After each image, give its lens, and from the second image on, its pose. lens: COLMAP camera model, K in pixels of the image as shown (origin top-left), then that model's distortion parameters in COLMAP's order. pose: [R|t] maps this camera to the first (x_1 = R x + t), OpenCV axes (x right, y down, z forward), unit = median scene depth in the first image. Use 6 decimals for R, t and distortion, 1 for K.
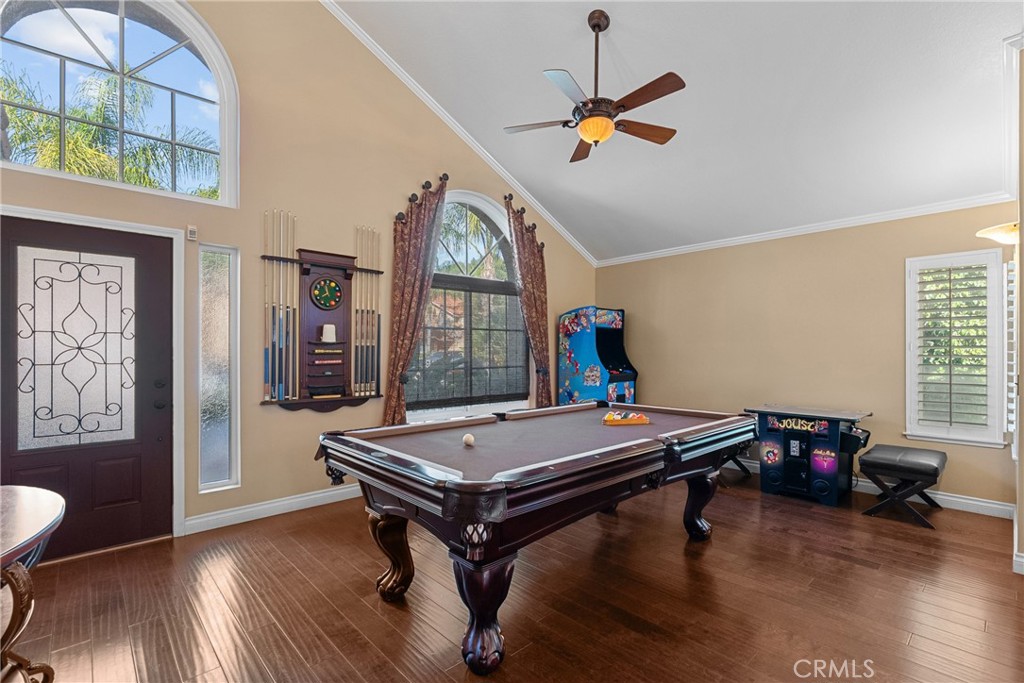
lens RADIAL K [[462.3, 0, 512.6], [0, 462.3, 353.9], [0, 0, 1]] dist [-0.041314, 0.000054]
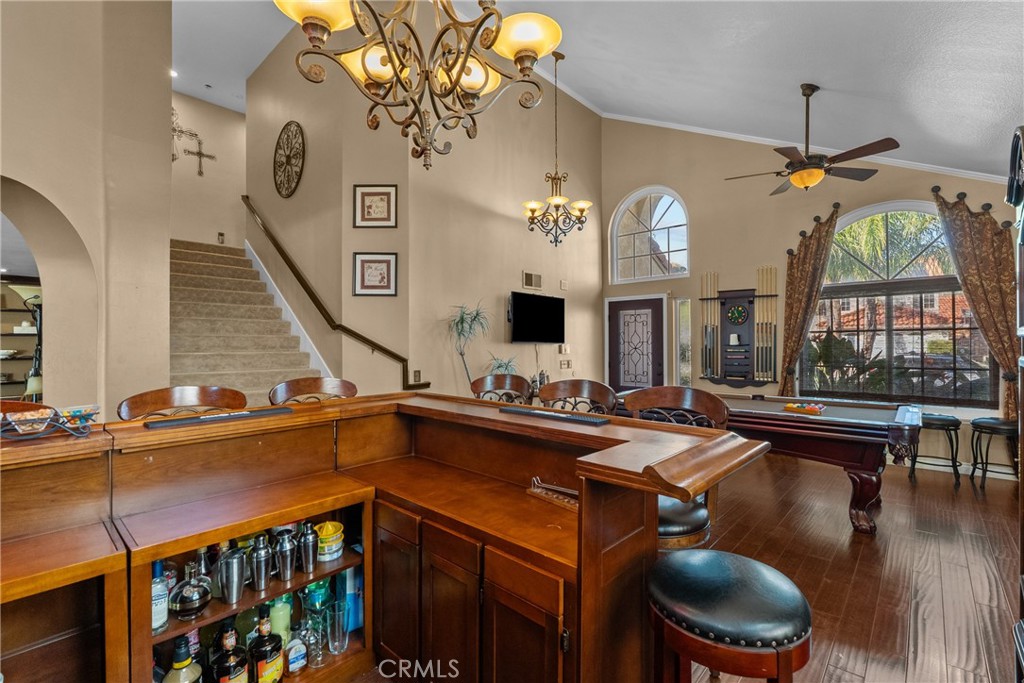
lens RADIAL K [[461.4, 0, 515.2], [0, 461.4, 341.0], [0, 0, 1]] dist [-0.006055, 0.000341]
pose [[0.084047, 0.000631, -0.996462, 1.117819], [0.004743, 0.999988, 0.001034, -0.042888], [0.996450, -0.004813, 0.084043, 0.077224]]
